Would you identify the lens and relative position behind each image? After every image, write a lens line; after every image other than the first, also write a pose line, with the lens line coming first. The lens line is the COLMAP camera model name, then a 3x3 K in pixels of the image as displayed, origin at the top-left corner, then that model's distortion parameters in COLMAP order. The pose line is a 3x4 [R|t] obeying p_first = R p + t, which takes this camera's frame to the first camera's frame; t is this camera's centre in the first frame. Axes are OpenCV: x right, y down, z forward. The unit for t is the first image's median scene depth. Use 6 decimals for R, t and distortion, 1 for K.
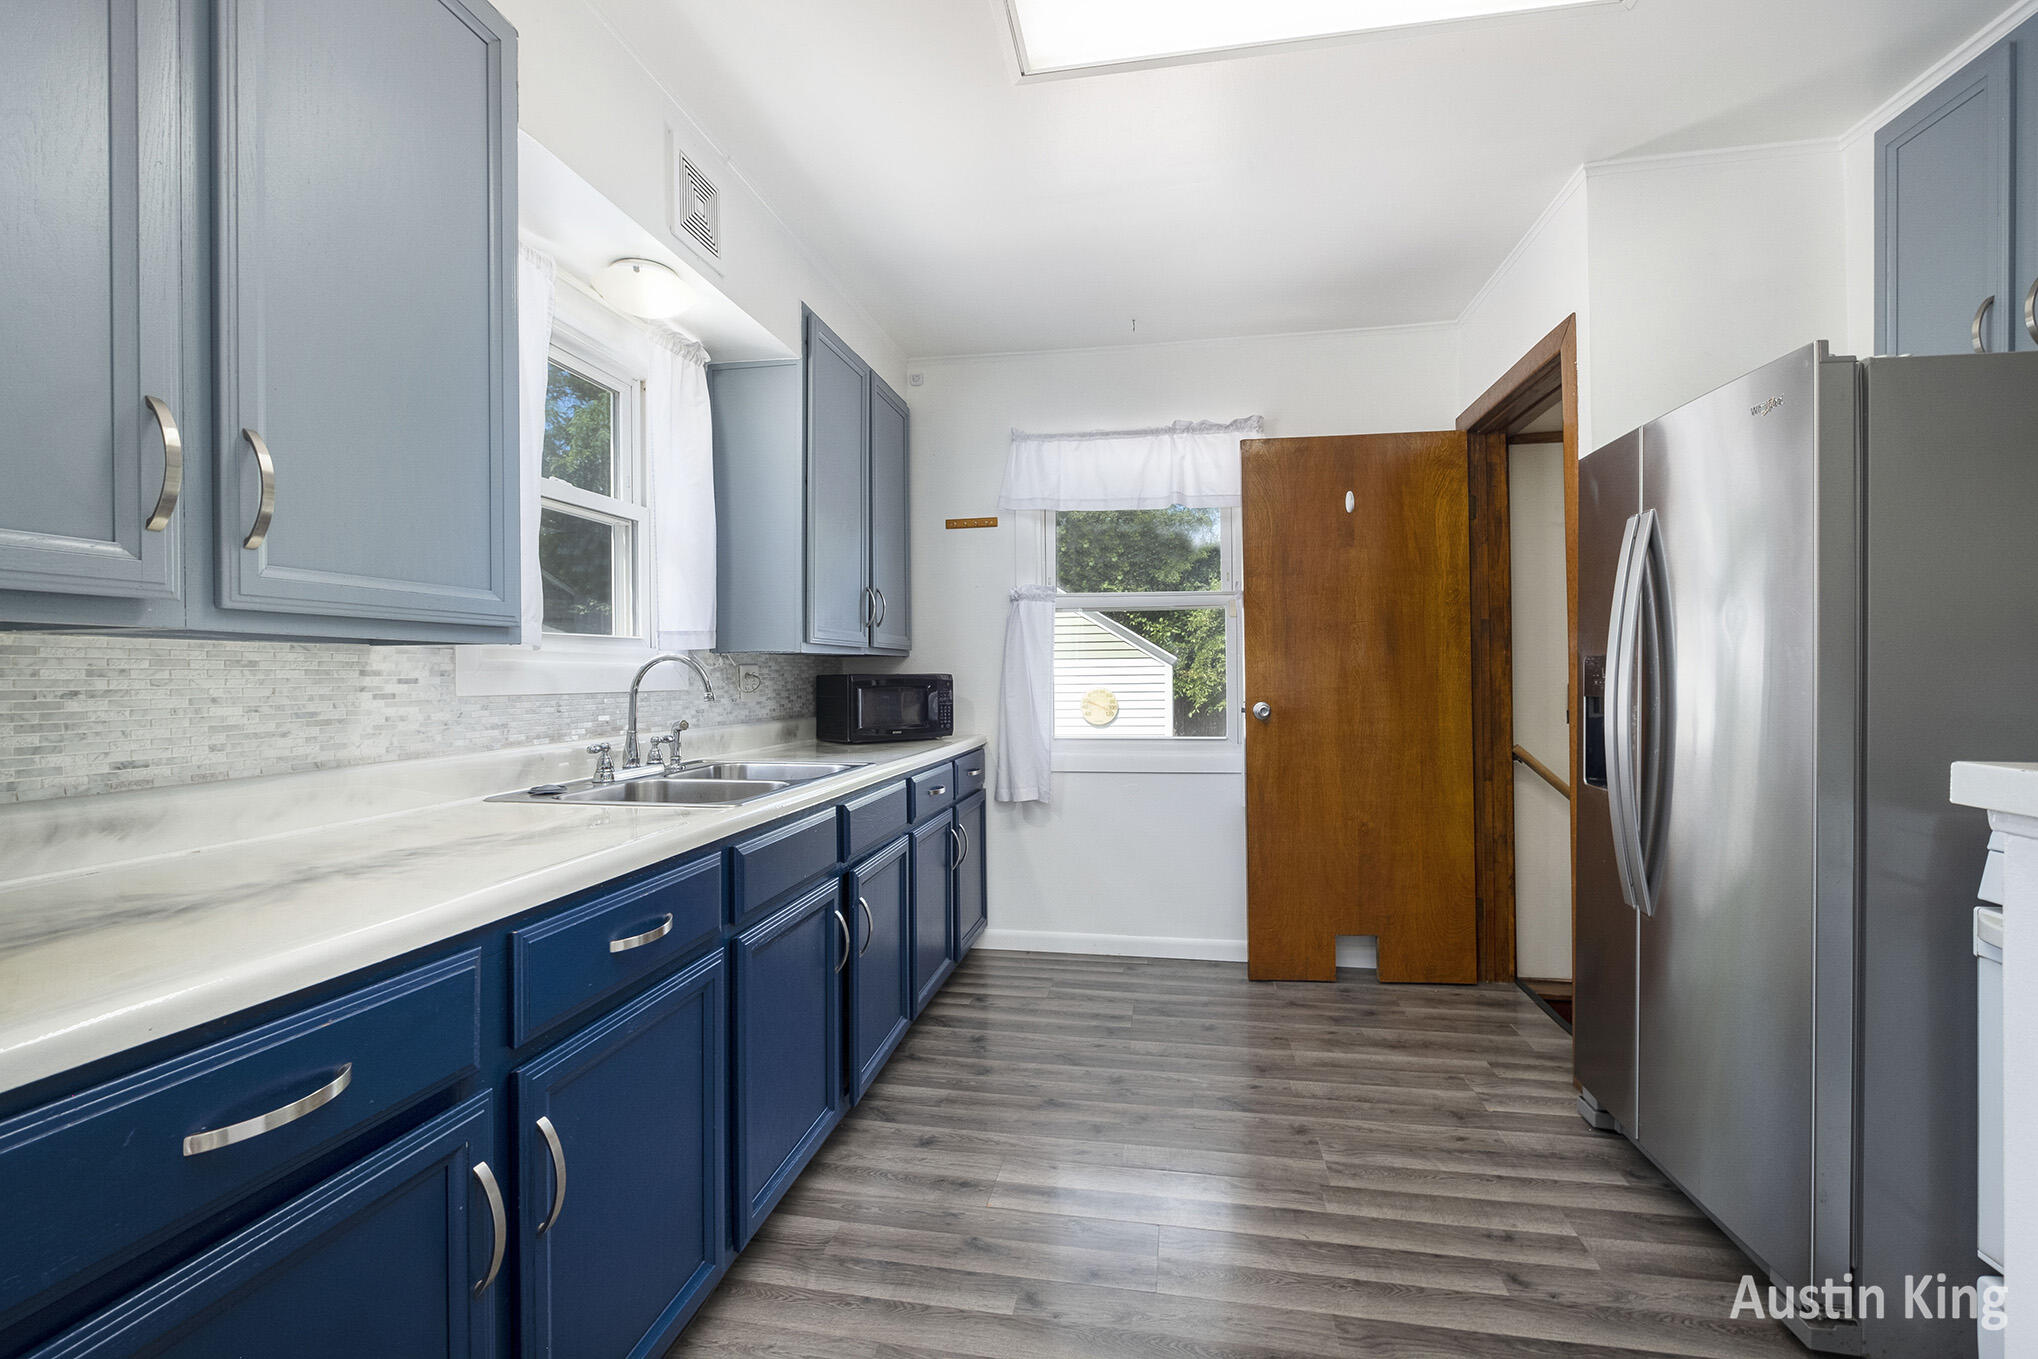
lens RADIAL K [[843.2, 0, 1019.0], [0, 843.2, 679.5], [0, 0, 1]] dist [-0.001483, -0.000104]
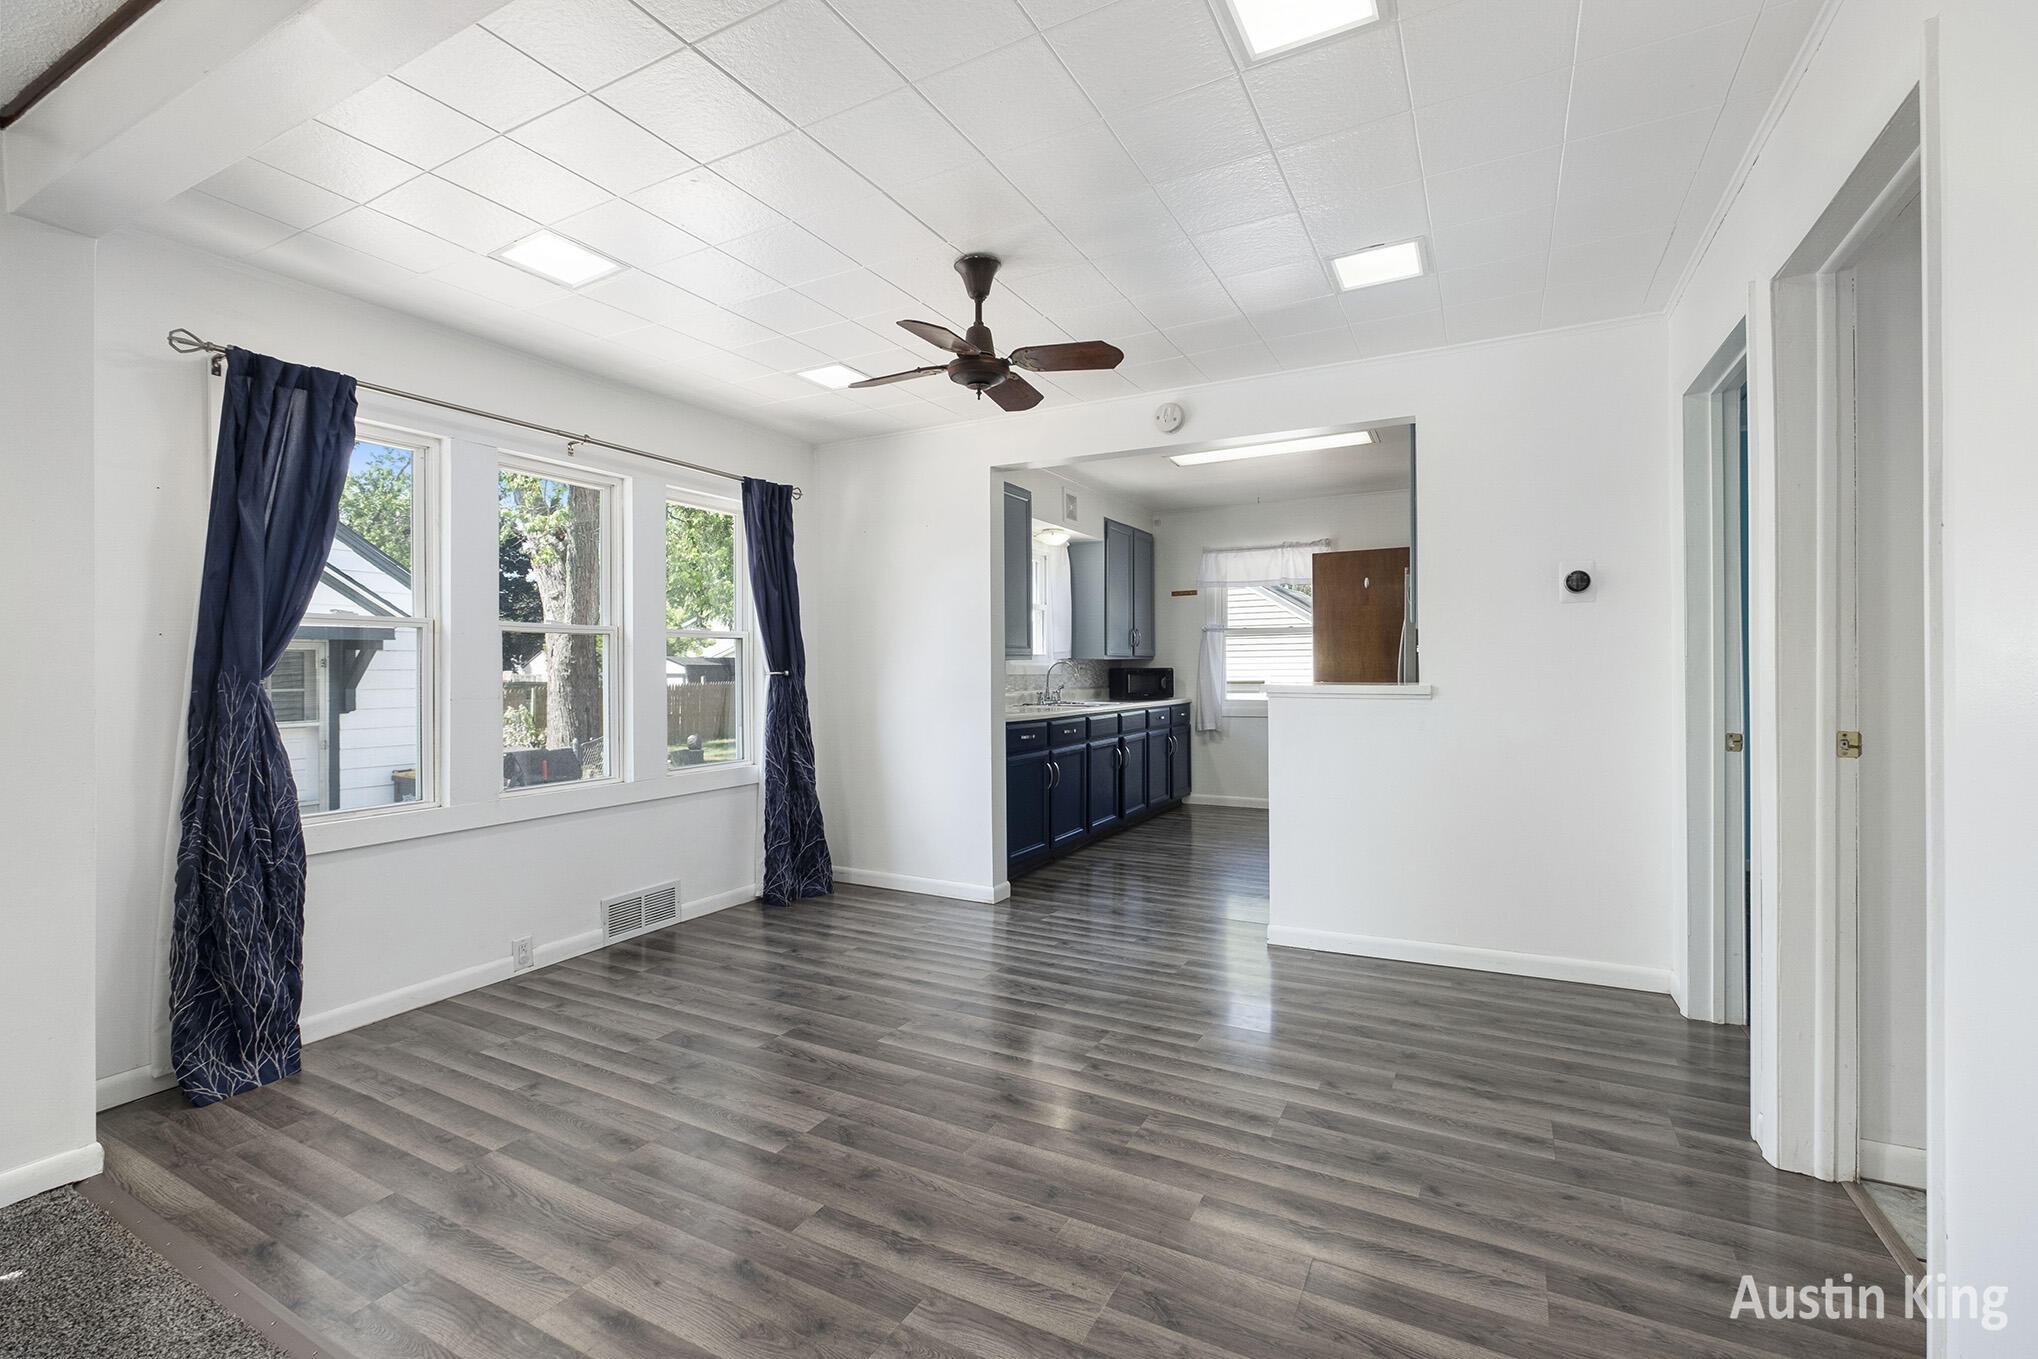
lens RADIAL K [[882.5, 0, 1041.9], [0, 882.5, 663.4], [0, 0, 1]] dist [0.001402, -0.000148]
pose [[0.953448, -0.001728, -0.301553, 0.287191], [-0.001325, 0.999950, -0.009918, 0.004874], [0.301555, 0.009856, 0.953398, -1.254111]]
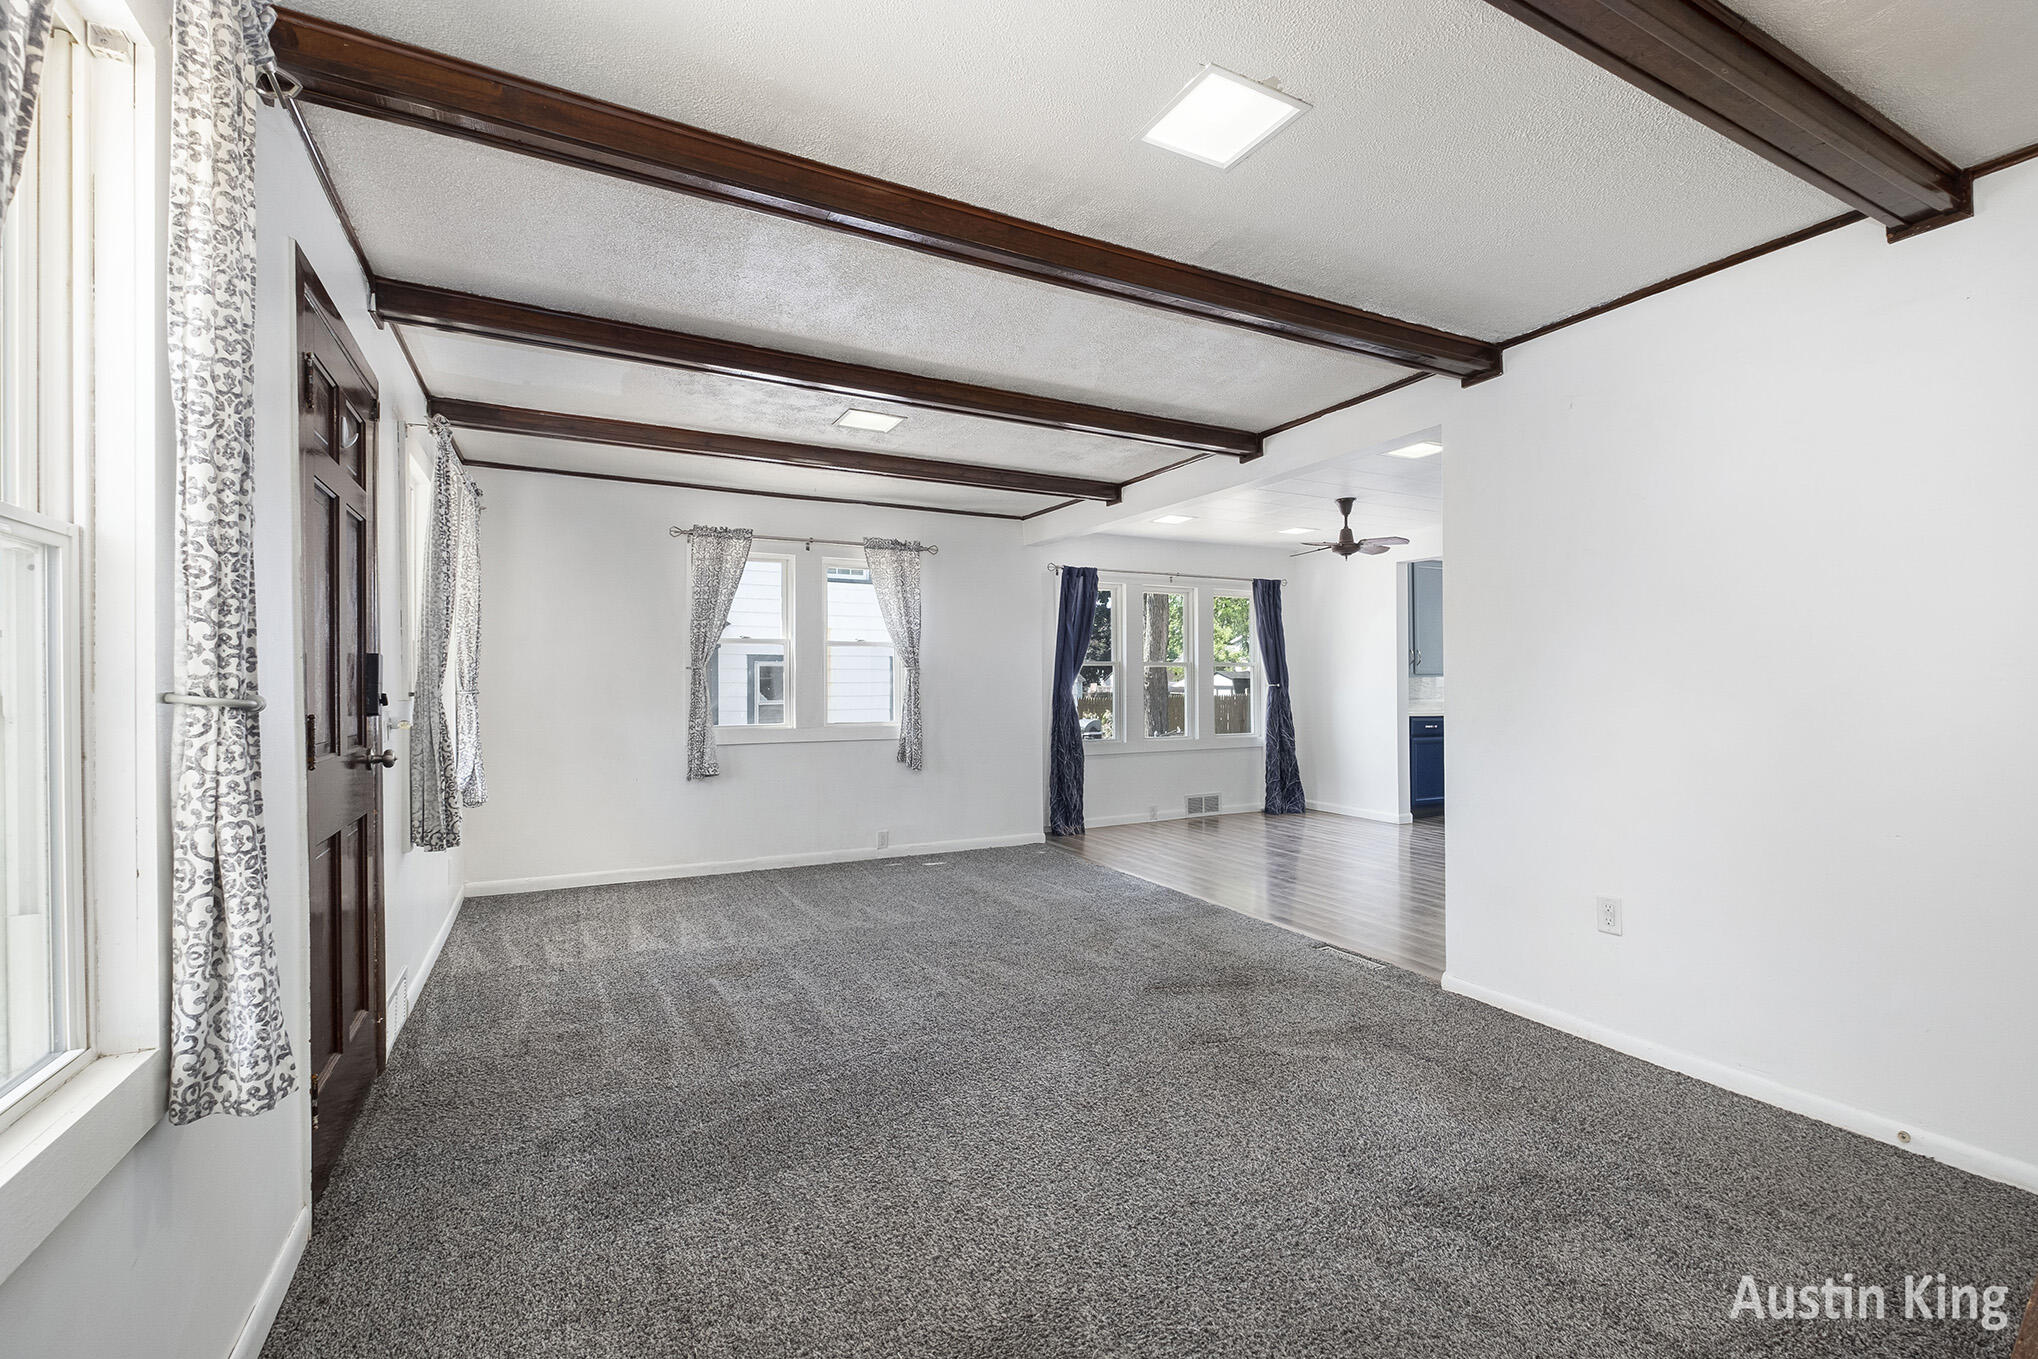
lens RADIAL K [[891.1, 0, 1018.6], [0, 891.1, 670.9], [0, 0, 1]] dist [-0.003300, -0.000449]
pose [[0.599056, -0.007973, -0.800667, 1.085432], [-0.004893, 0.999895, -0.013617, 0.004160], [0.800692, 0.012075, 0.598955, -2.169015]]
